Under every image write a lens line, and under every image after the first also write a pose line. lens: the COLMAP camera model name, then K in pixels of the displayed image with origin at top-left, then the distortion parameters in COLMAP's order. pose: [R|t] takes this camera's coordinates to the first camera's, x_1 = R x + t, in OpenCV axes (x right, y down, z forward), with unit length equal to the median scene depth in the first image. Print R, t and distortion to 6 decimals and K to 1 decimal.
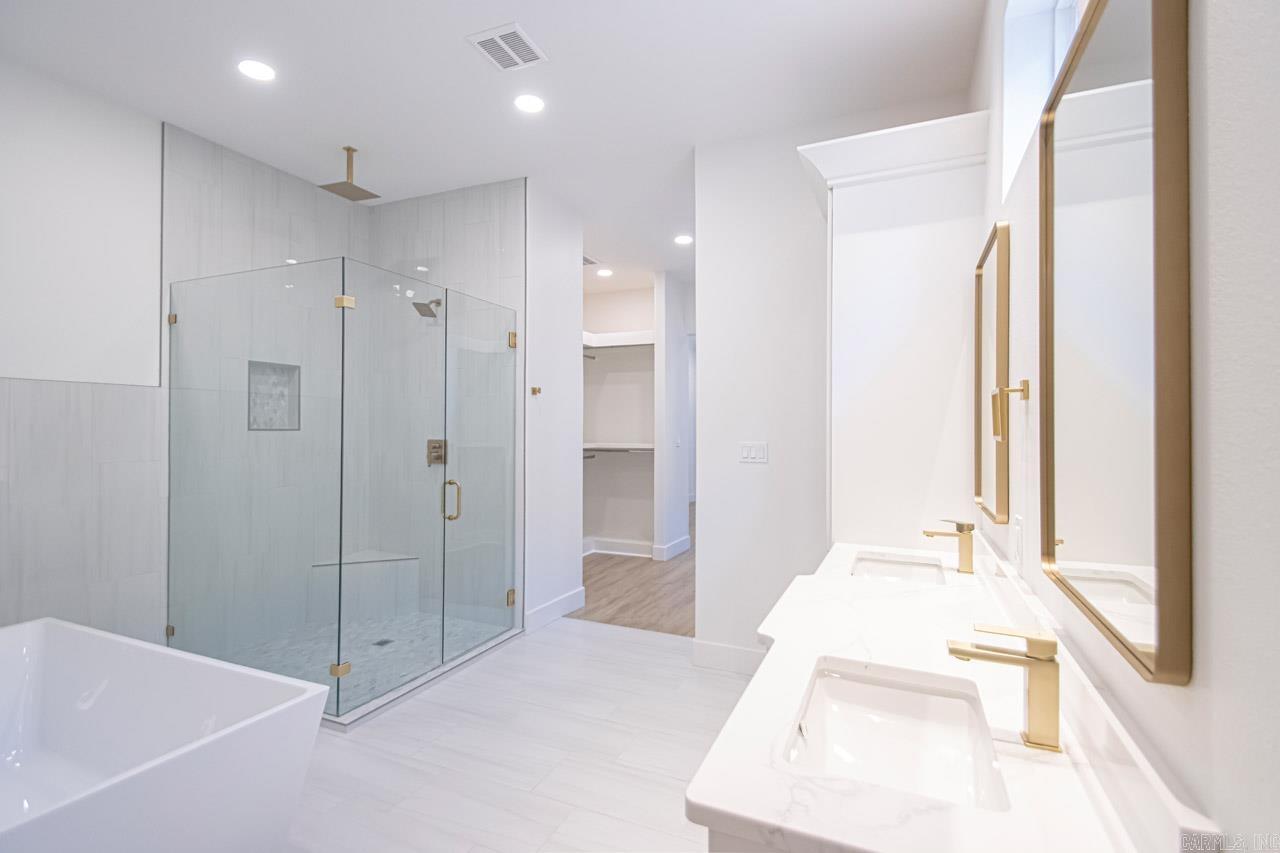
lens RADIAL K [[585.9, 0, 626.6], [0, 585.9, 418.3], [0, 0, 1]] dist [0.020842, -0.020230]
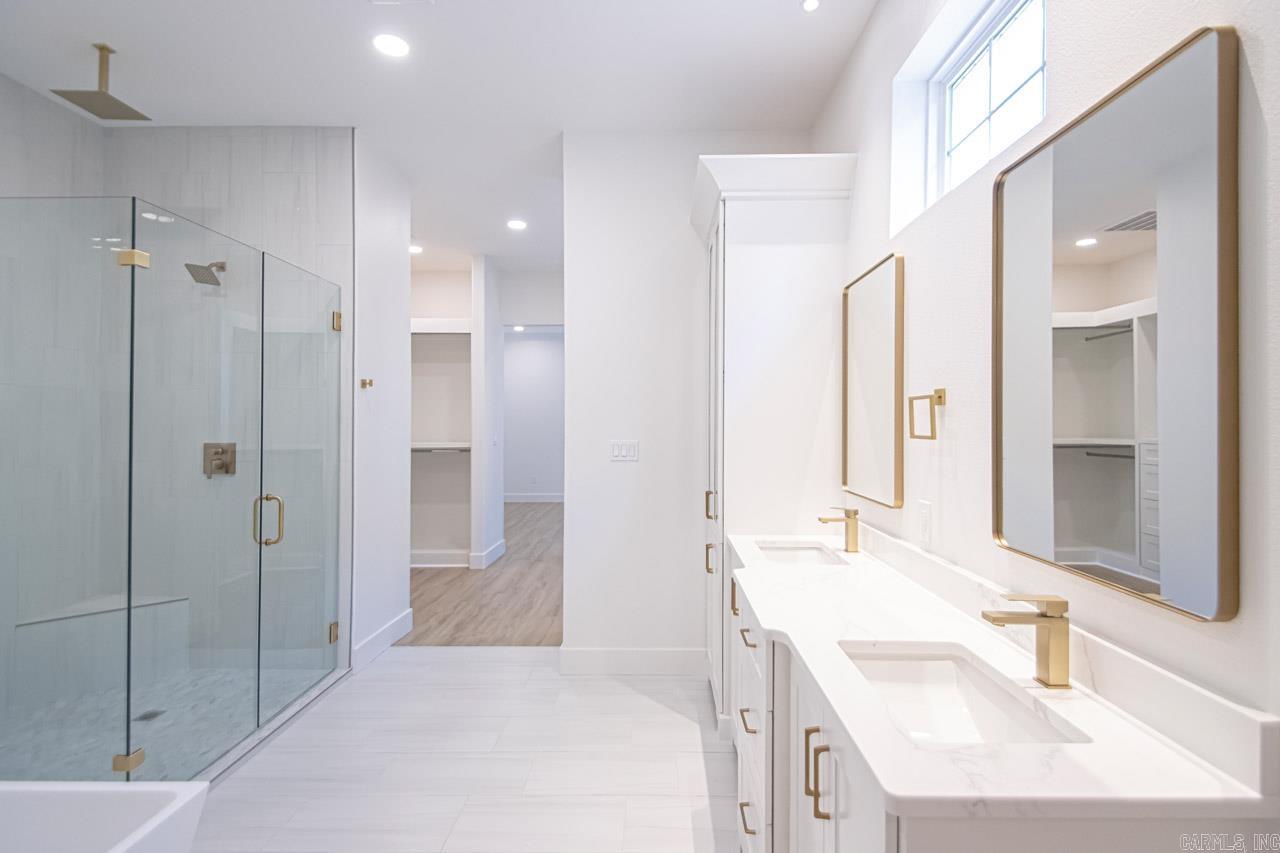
lens RADIAL K [[601.8, 0, 669.0], [0, 601.8, 416.3], [0, 0, 1]] dist [0.027866, -0.023331]
pose [[0.915350, 0.000051, 0.402659, -0.109330], [-0.001995, 0.999988, 0.004407, -0.004248], [-0.402654, -0.004838, 0.915339, 0.028788]]
